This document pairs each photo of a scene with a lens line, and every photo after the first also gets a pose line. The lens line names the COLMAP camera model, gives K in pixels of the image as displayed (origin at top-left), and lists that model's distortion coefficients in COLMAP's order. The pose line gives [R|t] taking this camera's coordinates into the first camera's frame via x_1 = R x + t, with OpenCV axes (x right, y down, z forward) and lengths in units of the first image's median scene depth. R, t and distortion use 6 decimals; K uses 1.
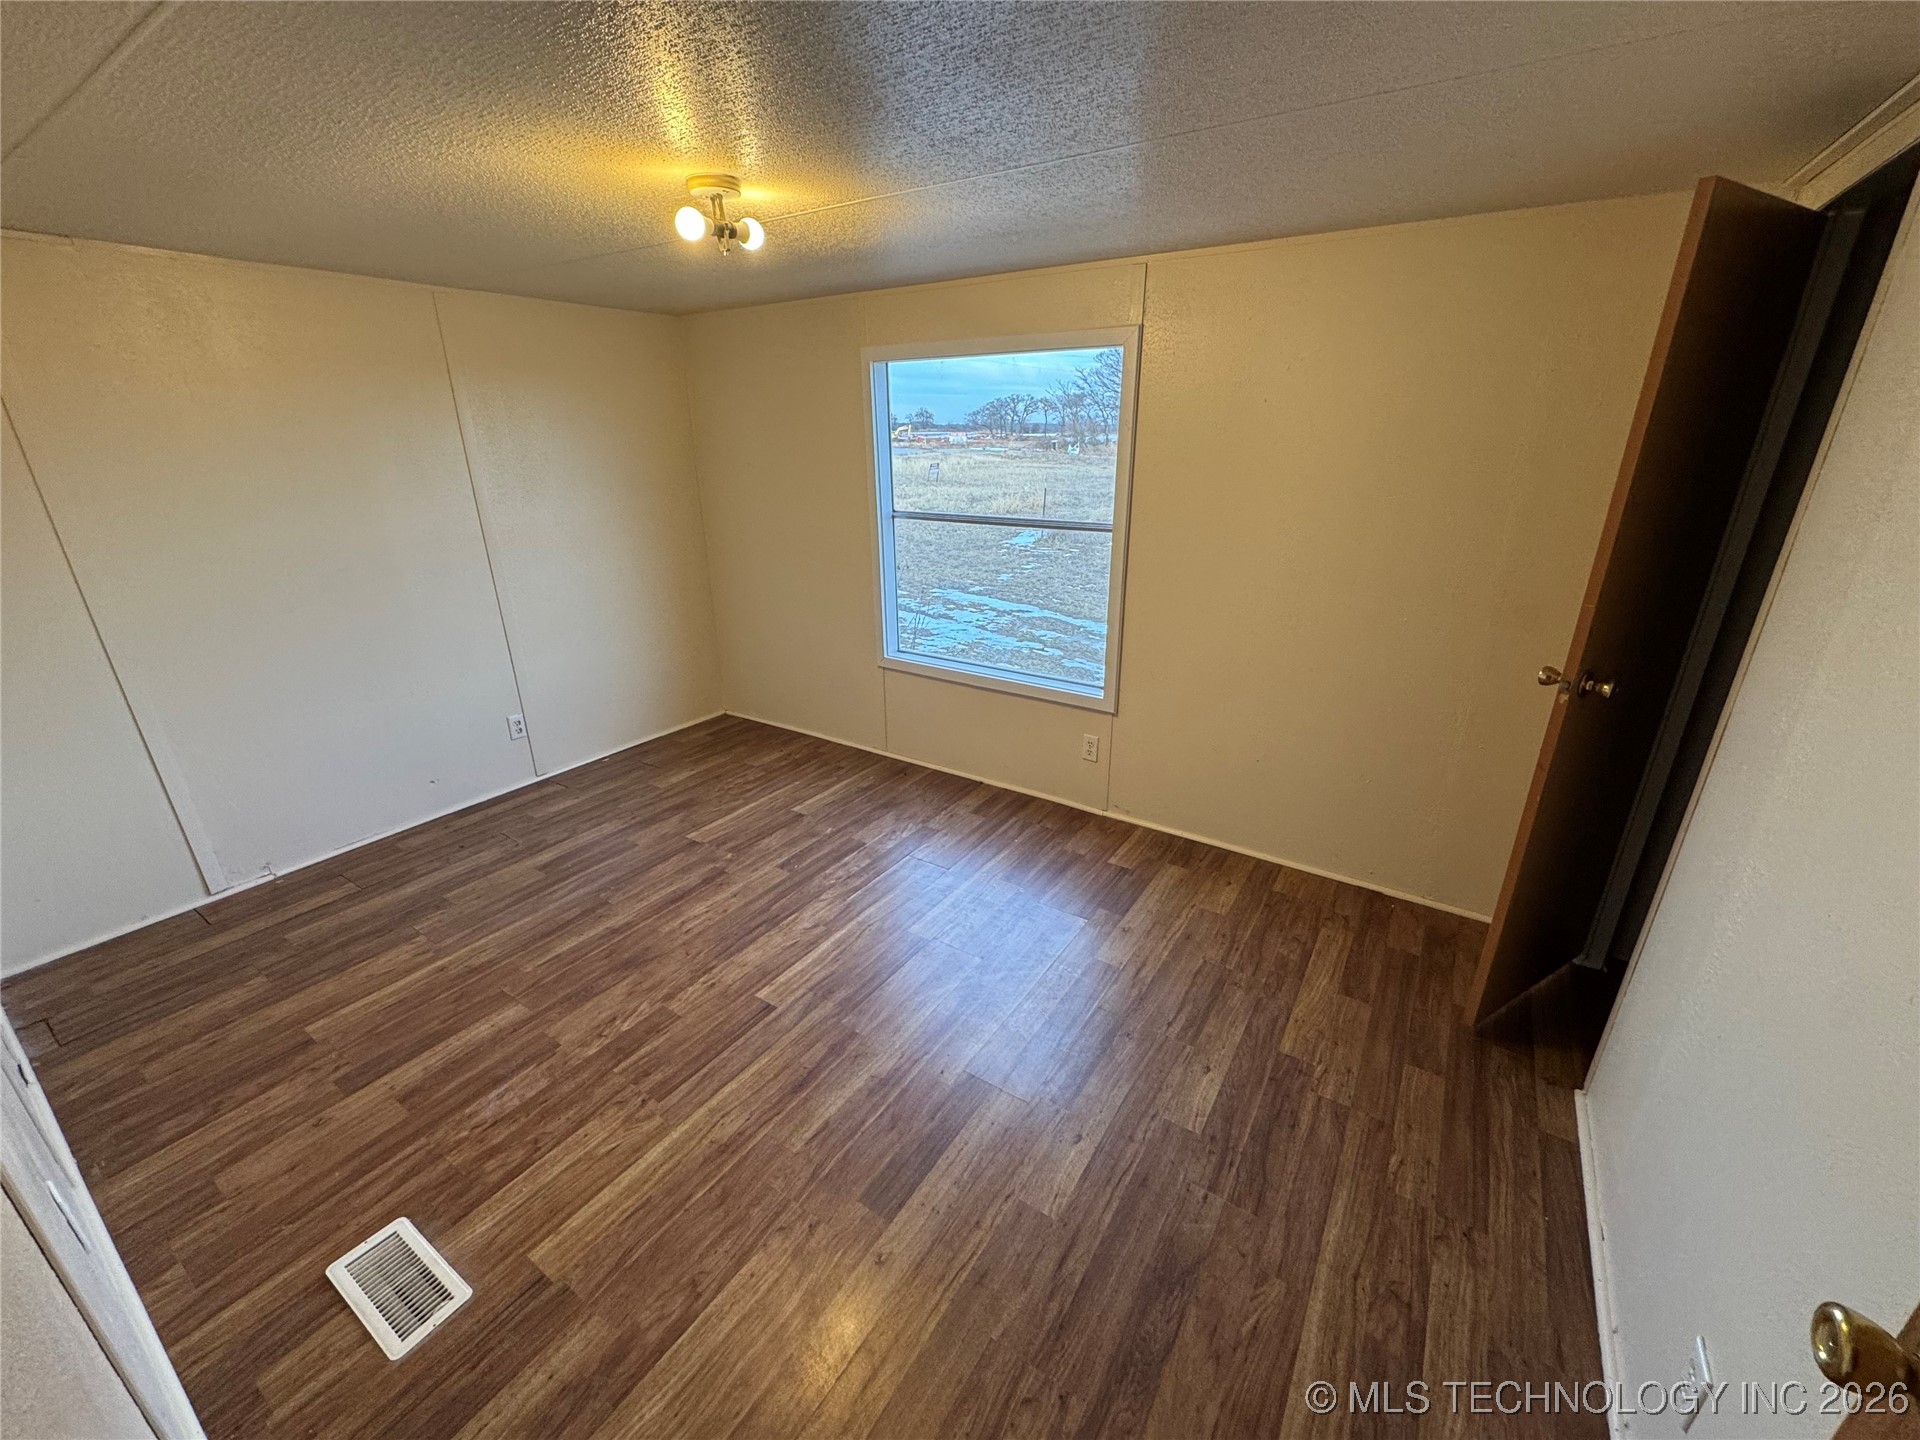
lens RADIAL K [[769.9, 0, 964.3], [0, 769.9, 719.1], [0, 0, 1]] dist [0.016927, 0.000461]
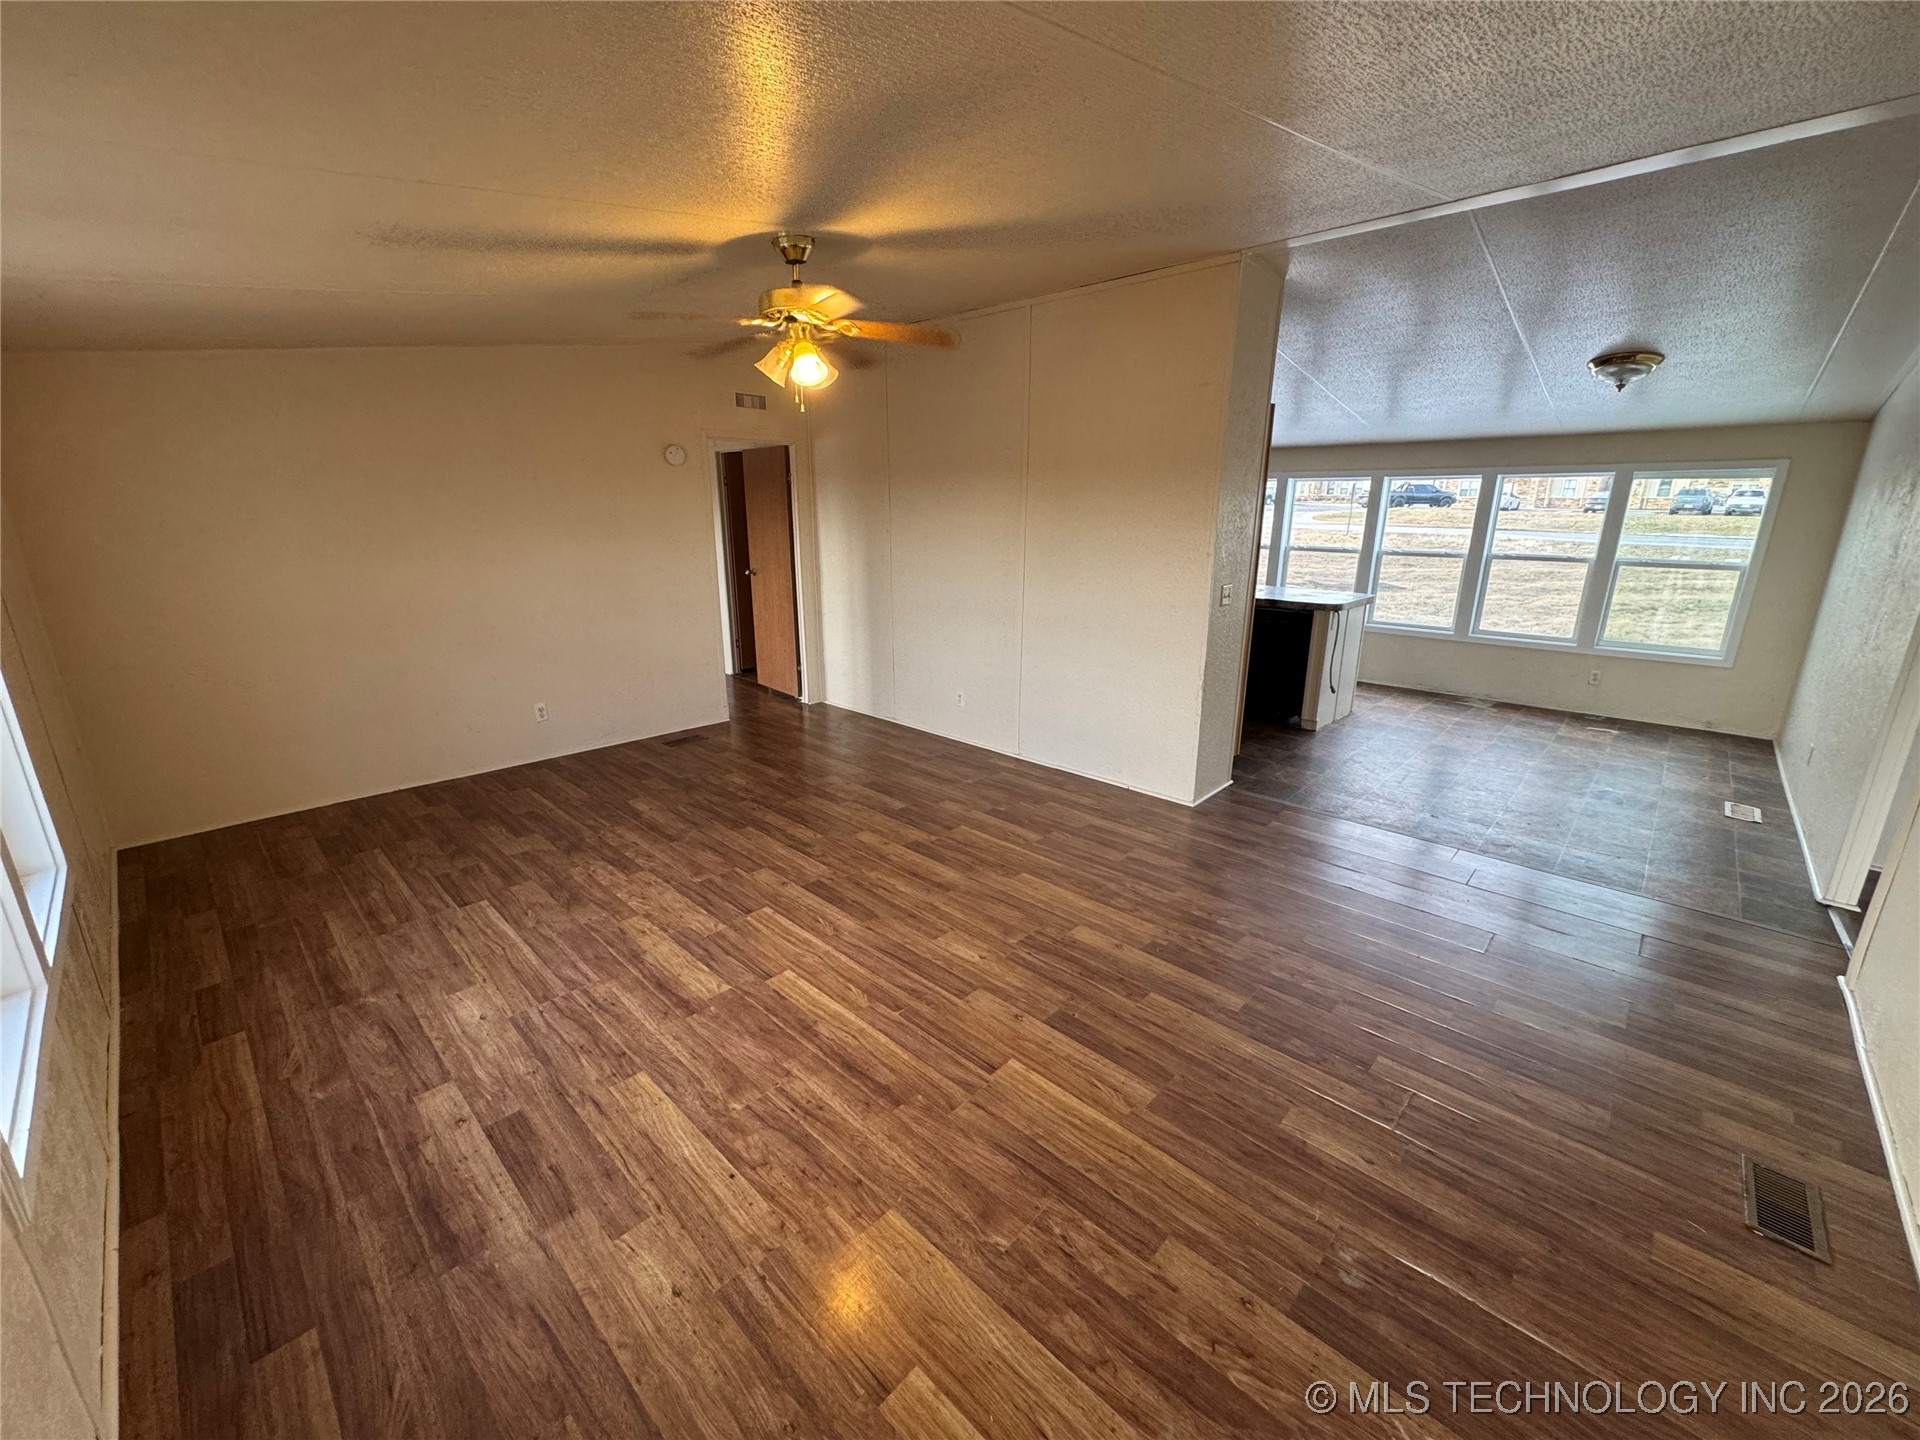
lens RADIAL K [[769.9, 0, 959.5], [0, 769.9, 718.9], [0, 0, 1]] dist [0.016927, 0.000461]
pose [[-0.181423, 0.264686, -0.947115, 0.888778], [-0.346411, 0.884165, 0.313450, -0.431124], [0.920372, 0.384958, -0.068717, 1.128679]]
